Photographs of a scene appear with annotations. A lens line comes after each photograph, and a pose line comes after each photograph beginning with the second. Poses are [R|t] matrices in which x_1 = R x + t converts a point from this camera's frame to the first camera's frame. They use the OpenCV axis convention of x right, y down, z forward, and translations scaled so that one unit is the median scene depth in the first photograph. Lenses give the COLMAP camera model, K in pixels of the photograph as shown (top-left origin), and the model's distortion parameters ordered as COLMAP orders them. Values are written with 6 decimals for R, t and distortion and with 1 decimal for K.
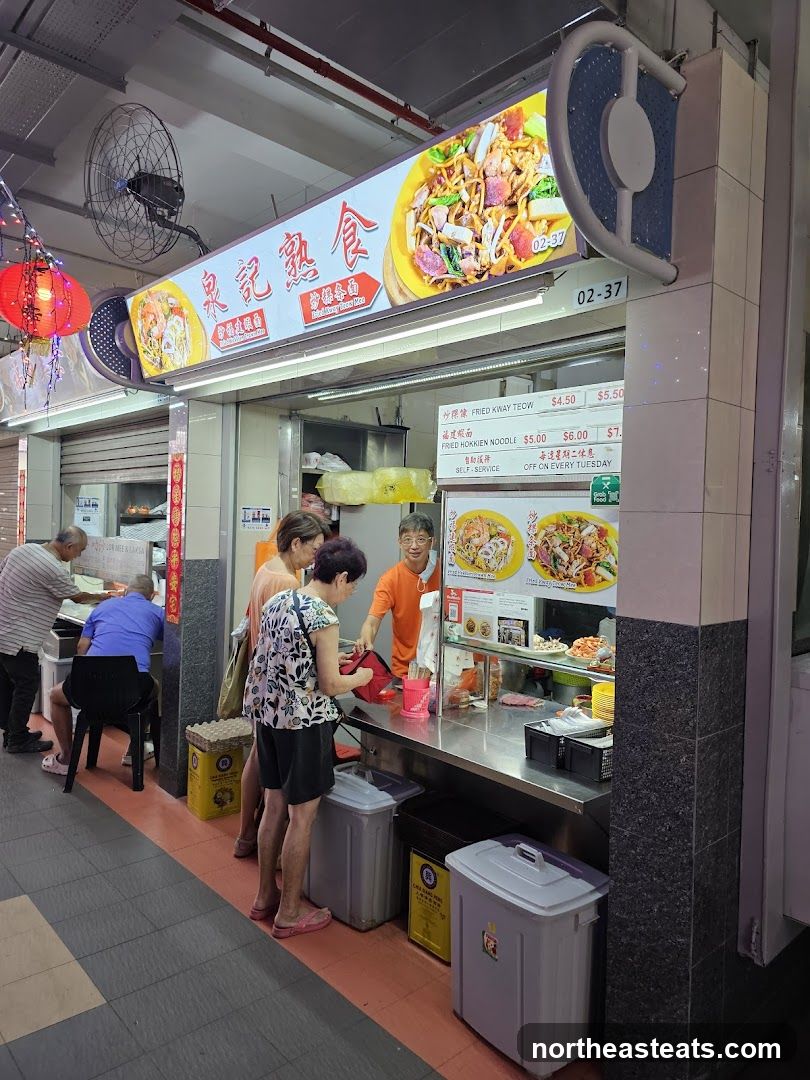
lens RADIAL K [[697.1, 0, 436.0], [0, 697.1, 527.1], [0, 0, 1]] dist [0.072507, -0.084409]
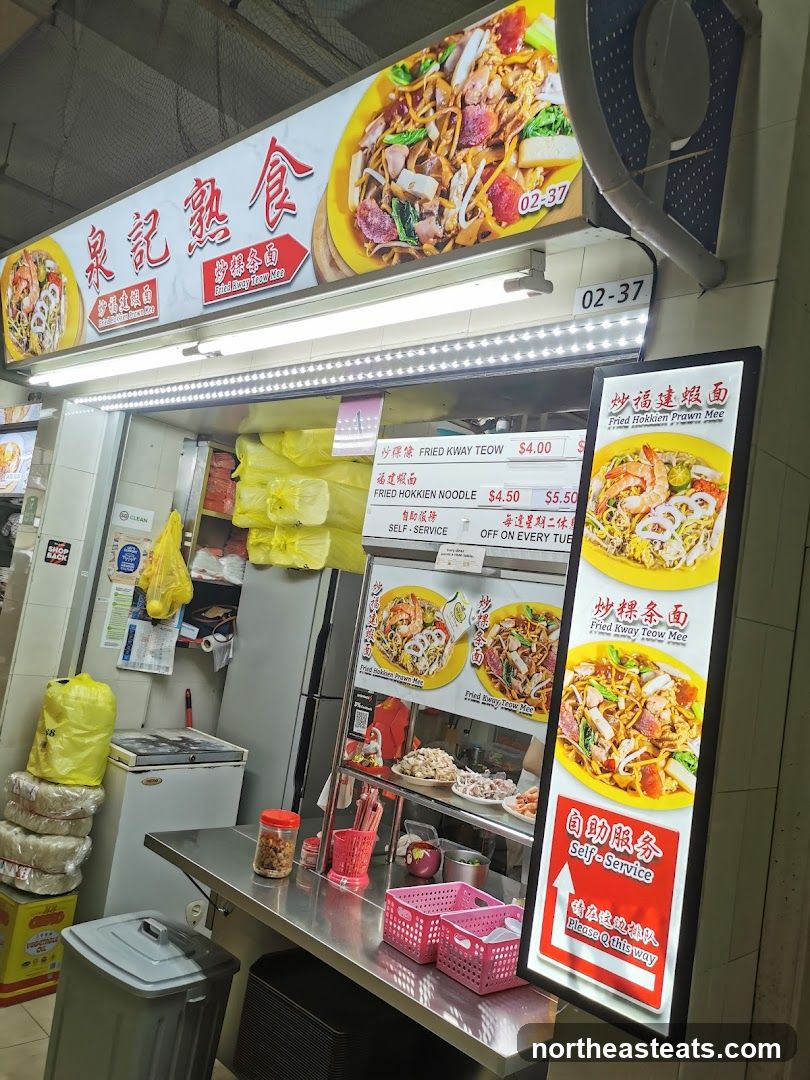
lens RADIAL K [[819.9, 0, 405.0], [0, 819.9, 540.0], [0, 0, 1]] dist [0.065597, -0.087148]
pose [[0.992028, 0.125893, 0.005584, 0.048533], [-0.124889, 0.988099, -0.089799, 0.005761], [-0.016822, 0.088386, 0.995944, 0.177978]]
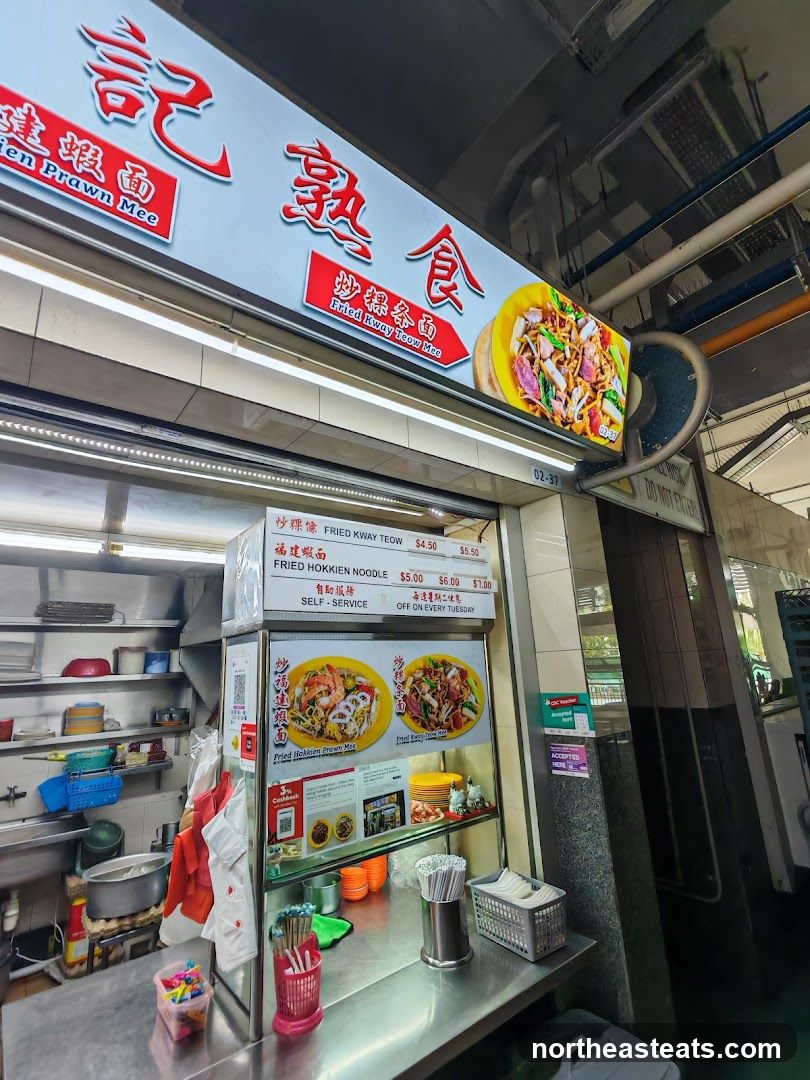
lens RADIAL K [[496.4, 0, 405.0], [0, 496.4, 540.0], [0, 0, 1]] dist [0.002630, 0.000529]
pose [[0.118871, 0.215084, 0.969334, -0.541752], [0.057245, 0.973148, -0.222950, -0.026762], [-0.991258, 0.081991, 0.103366, 0.969184]]
